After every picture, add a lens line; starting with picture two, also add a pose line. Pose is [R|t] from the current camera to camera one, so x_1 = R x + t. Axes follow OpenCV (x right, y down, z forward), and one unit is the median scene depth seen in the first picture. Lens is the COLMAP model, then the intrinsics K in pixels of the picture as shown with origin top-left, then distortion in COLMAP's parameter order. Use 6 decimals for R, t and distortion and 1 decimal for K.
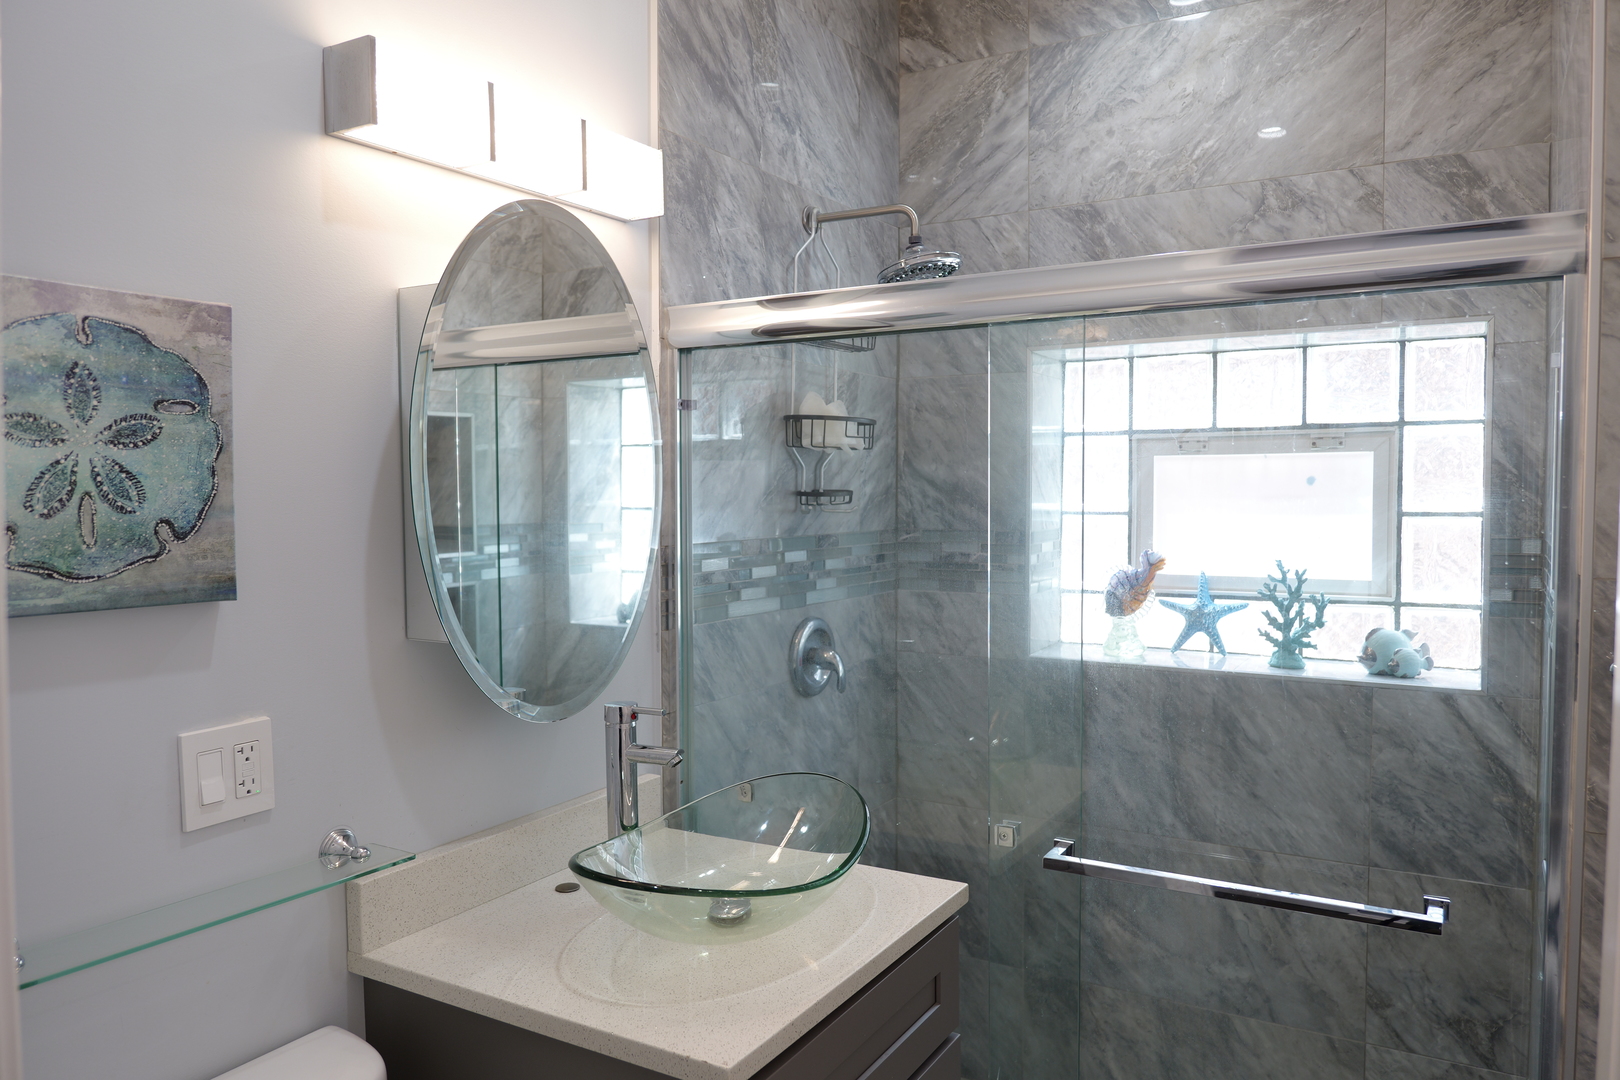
lens RADIAL K [[1138.2, 0, 808.5], [0, 1138.2, 537.8], [0, 0, 1]] dist [-0.011104, -0.002504]
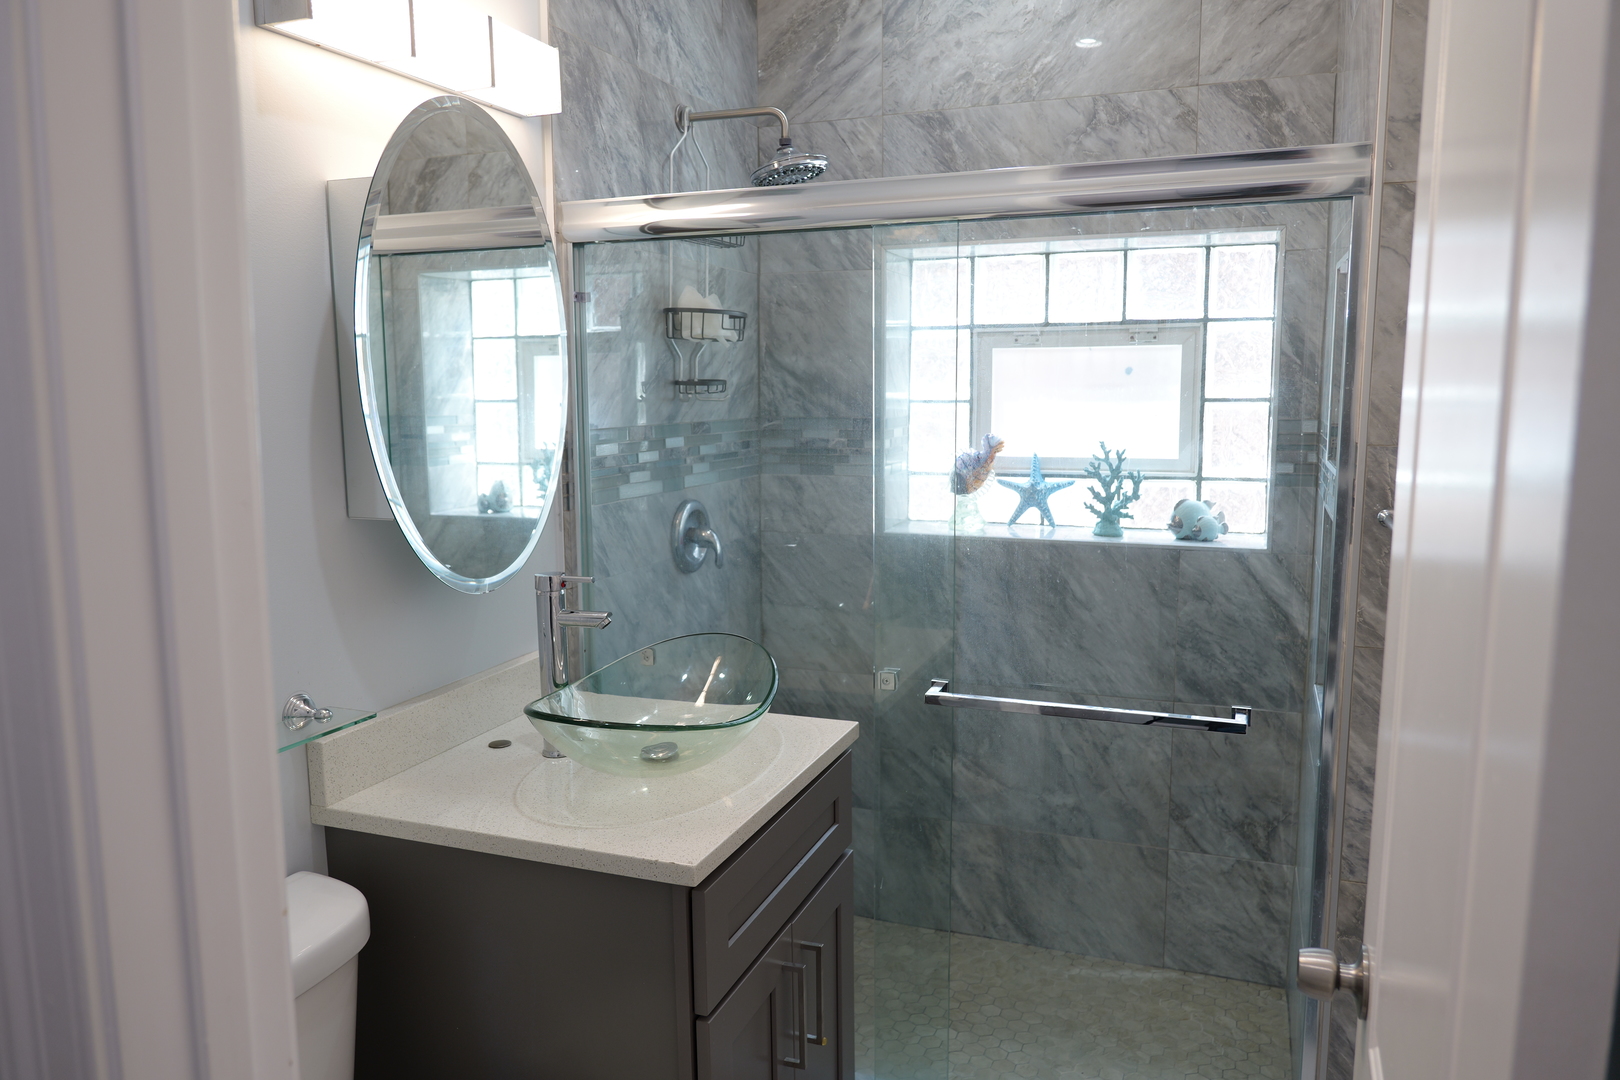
lens RADIAL K [[1138.2, 0, 801.6], [0, 1138.2, 537.2], [0, 0, 1]] dist [-0.011104, -0.002504]
pose [[0.986315, -0.024452, 0.163049, -0.070181], [0.009837, 0.995907, 0.089845, 0.010100], [-0.164579, -0.087011, 0.982519, -0.074271]]
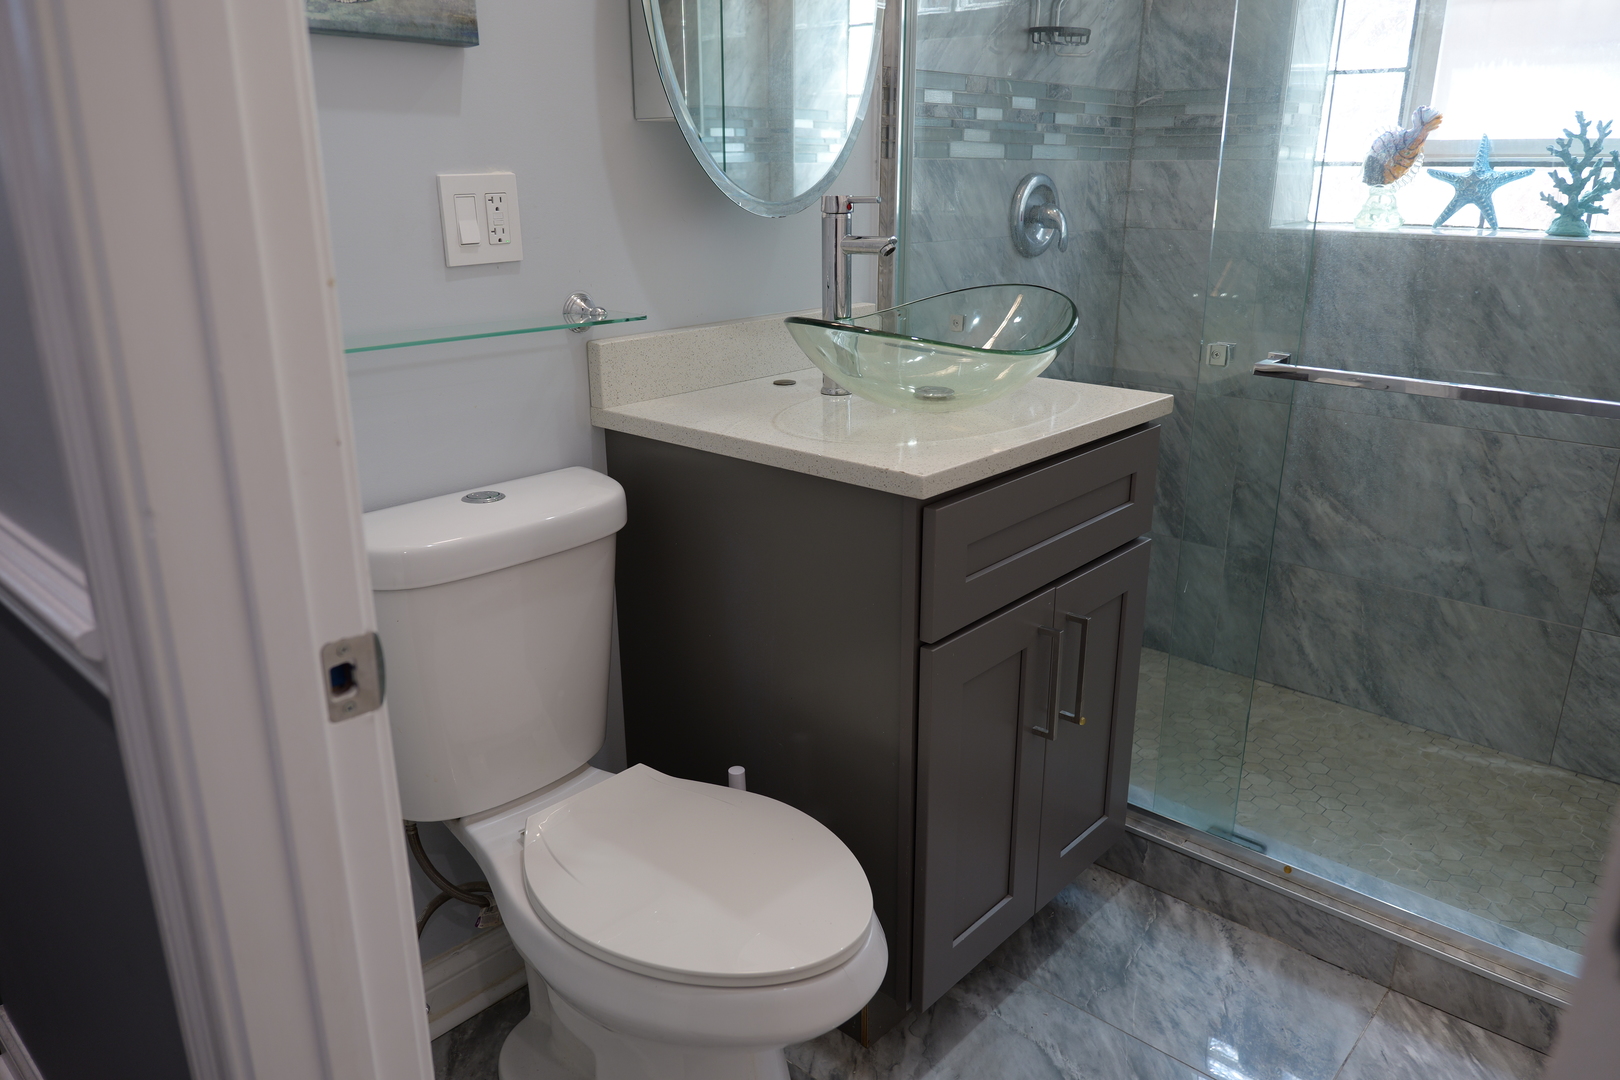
lens RADIAL K [[1138.2, 0, 807.6], [0, 1138.2, 539.2], [0, 0, 1]] dist [-0.011104, -0.002504]
pose [[0.980100, 0.067976, -0.186502, 0.013534], [-0.014750, 0.961881, 0.273072, 0.110879], [0.197955, -0.264887, 0.943742, -0.032482]]
